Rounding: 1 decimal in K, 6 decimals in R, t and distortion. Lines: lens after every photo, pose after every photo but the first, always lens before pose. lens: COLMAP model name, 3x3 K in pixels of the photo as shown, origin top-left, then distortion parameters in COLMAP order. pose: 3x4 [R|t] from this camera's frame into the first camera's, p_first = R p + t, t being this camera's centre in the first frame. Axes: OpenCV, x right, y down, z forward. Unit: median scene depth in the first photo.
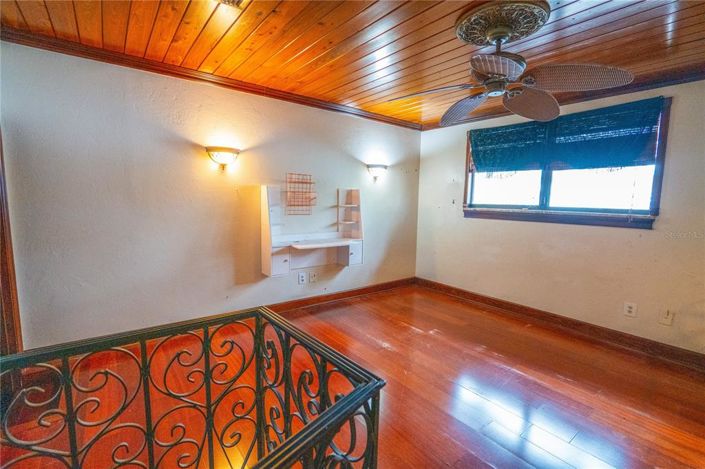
lens RADIAL K [[323.4, 0, 356.9], [0, 323.4, 235.4], [0, 0, 1]] dist [-0.003116, 0.000216]
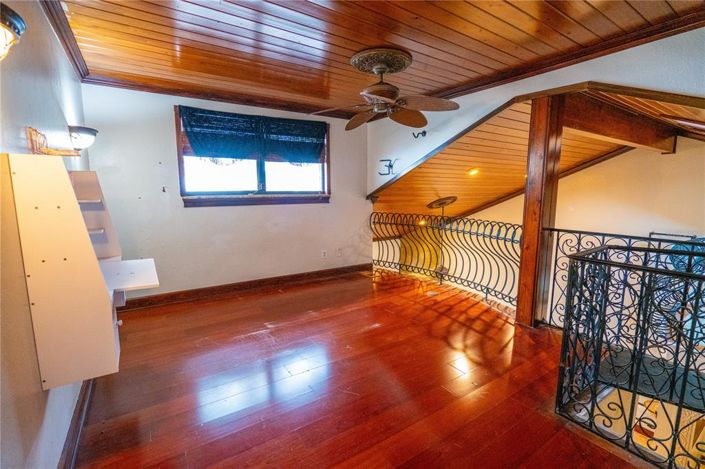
lens RADIAL K [[323.4, 0, 356.4], [0, 323.4, 234.2], [0, 0, 1]] dist [-0.003116, 0.000216]
pose [[0.087148, -0.161219, 0.983063, -0.583209], [0.118455, 0.981494, 0.150461, -0.074293], [-0.989128, 0.103336, 0.104632, 0.560589]]
